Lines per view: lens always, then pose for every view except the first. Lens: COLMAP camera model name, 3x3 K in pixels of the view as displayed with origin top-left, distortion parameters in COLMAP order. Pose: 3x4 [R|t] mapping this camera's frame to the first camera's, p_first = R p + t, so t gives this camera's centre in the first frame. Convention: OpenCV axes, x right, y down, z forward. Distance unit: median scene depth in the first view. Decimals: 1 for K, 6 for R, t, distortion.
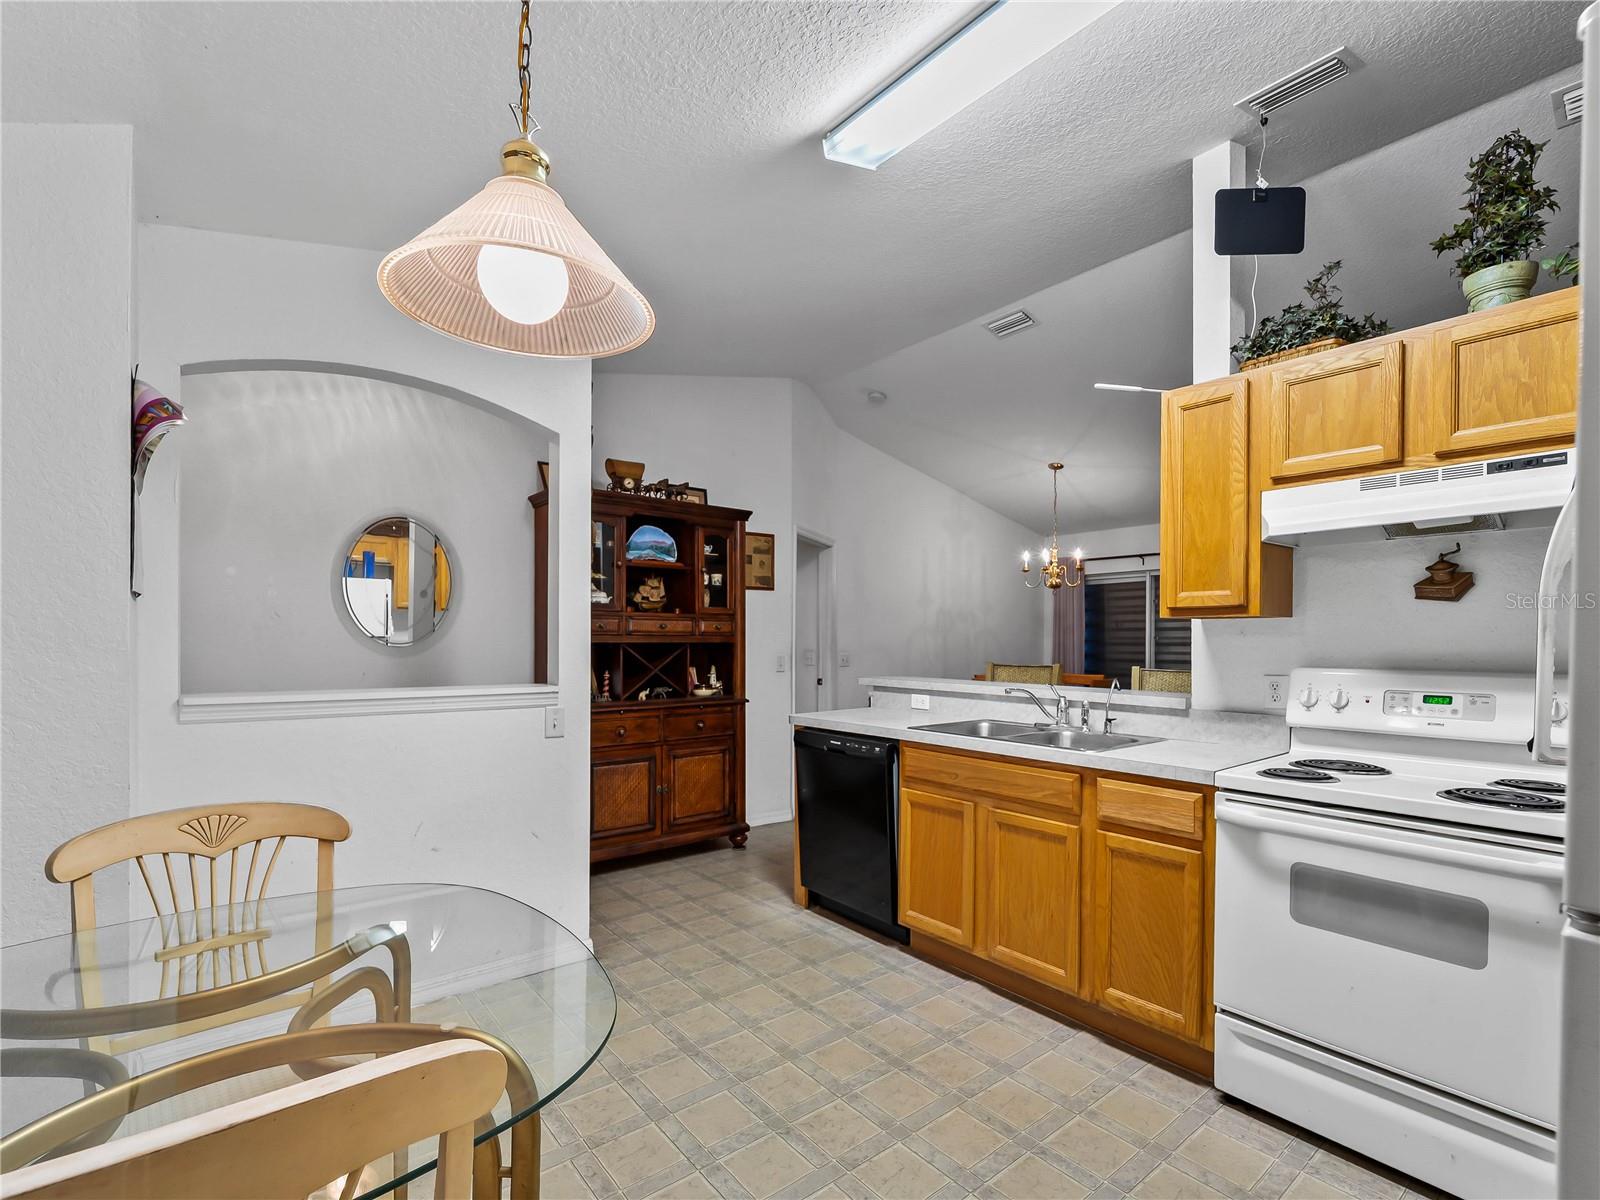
lens RADIAL K [[731.3, 0, 798.0], [0, 731.3, 649.4], [0, 0, 1]] dist [0.000174, -0.002951]
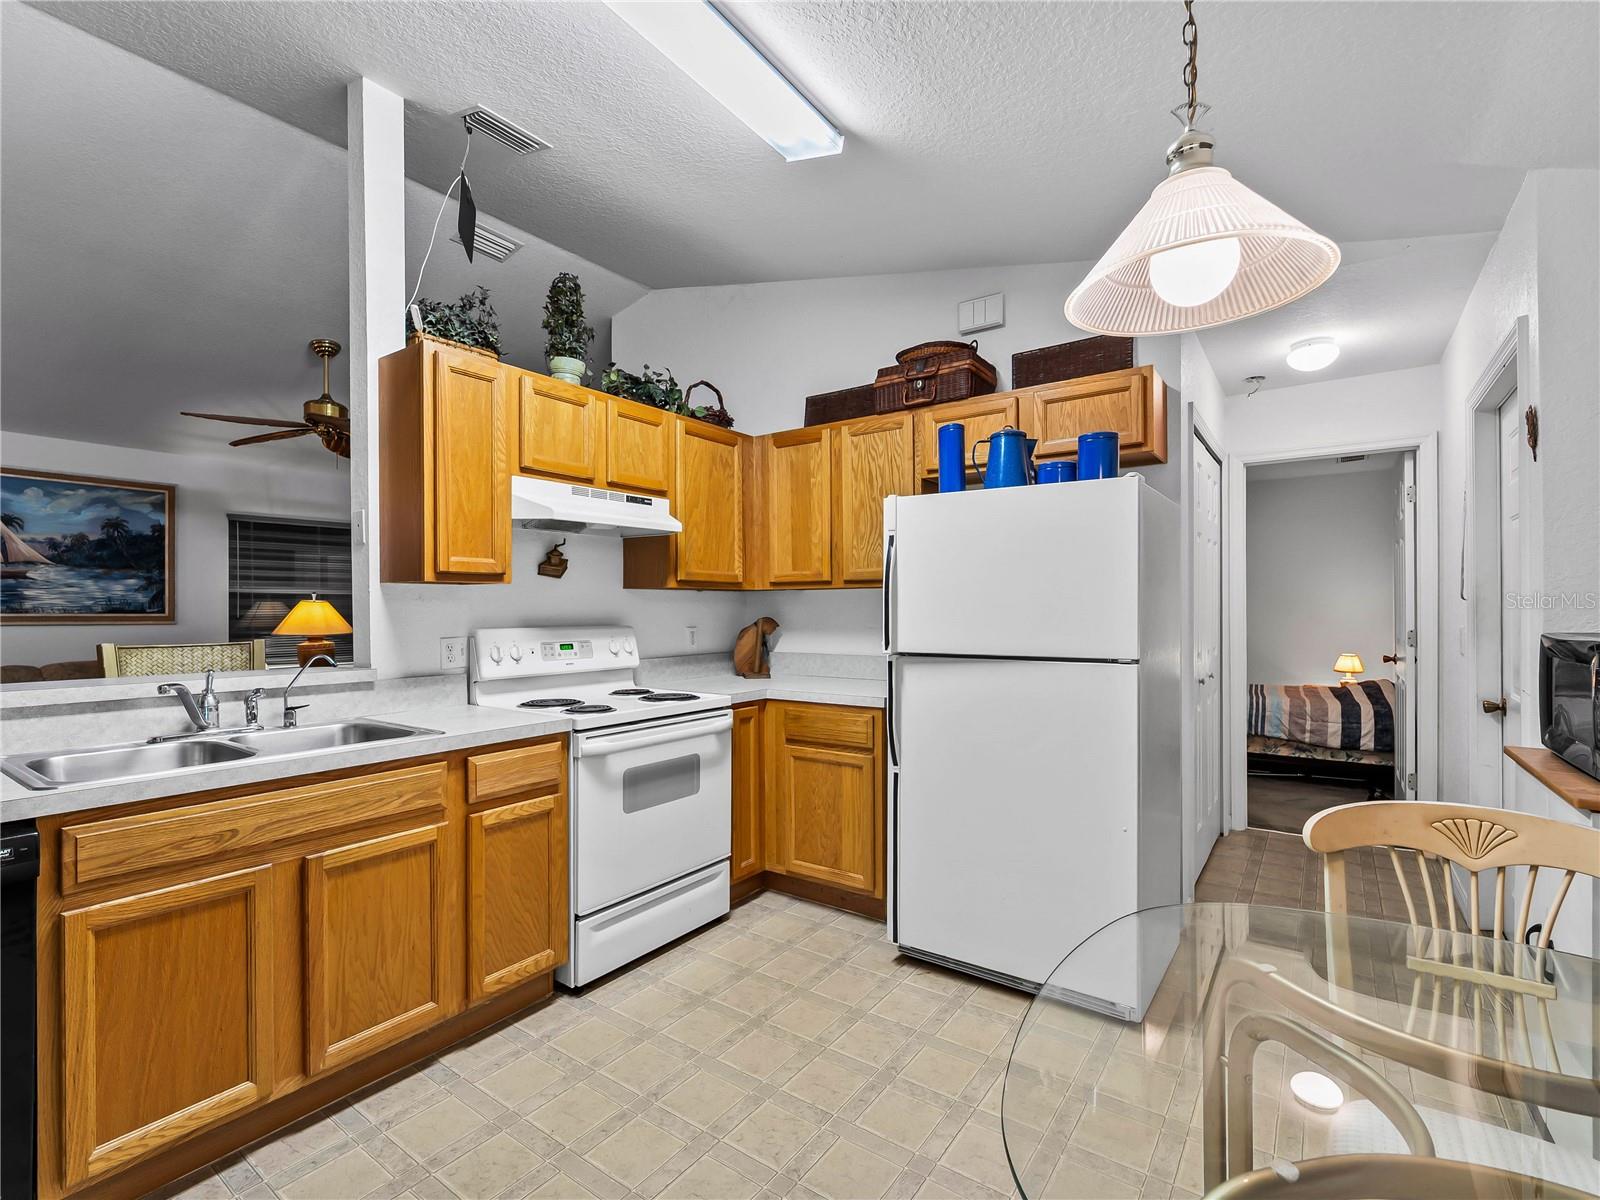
lens RADIAL K [[731.3, 0, 814.7], [0, 731.3, 612.8], [0, 0, 1]] dist [0.000174, -0.002951]
pose [[-0.277642, -0.009540, 0.960637, -0.594014], [0.013176, 0.999819, 0.013737, -0.010347], [-0.960594, 0.016472, -0.277466, 0.863663]]
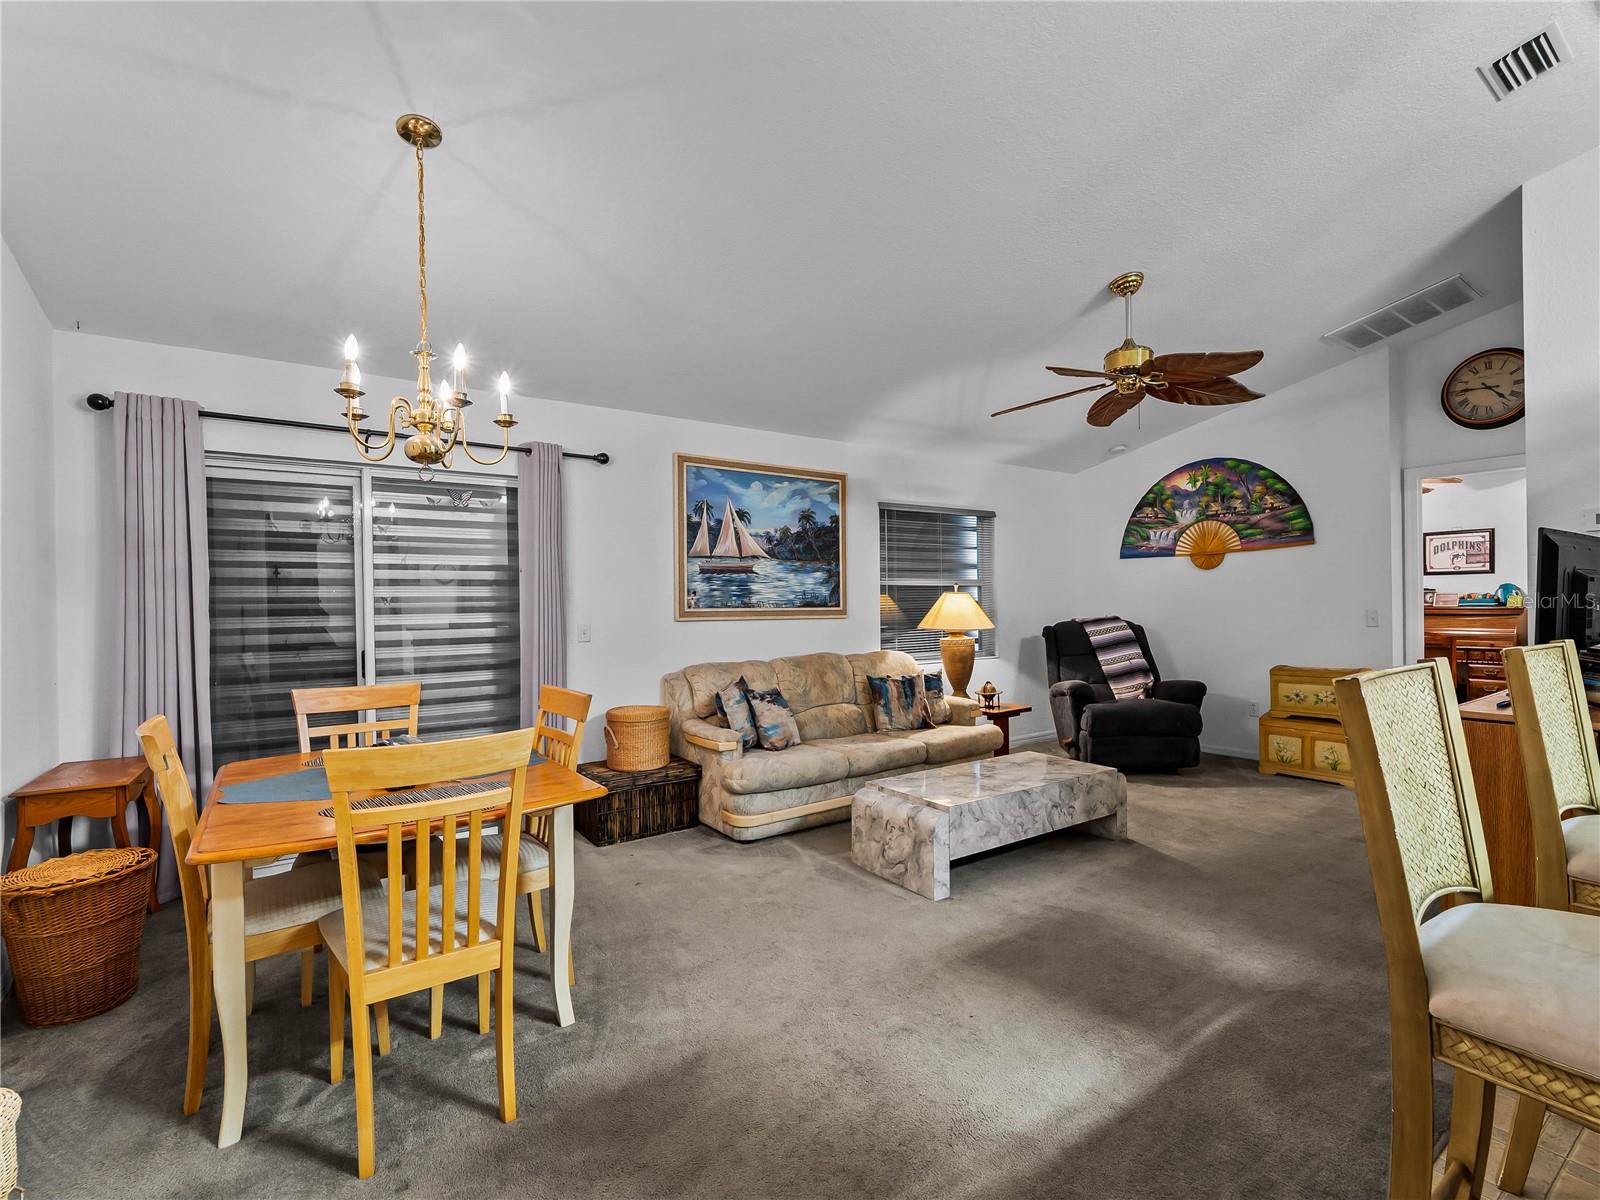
lens RADIAL K [[731.3, 0, 794.6], [0, 731.3, 607.4], [0, 0, 1]] dist [0.000174, -0.002951]
pose [[0.086560, -0.009691, 0.996199, -0.029186], [0.026366, 0.999625, 0.007433, -0.023833], [-0.995898, 0.025623, 0.086783, 2.163407]]
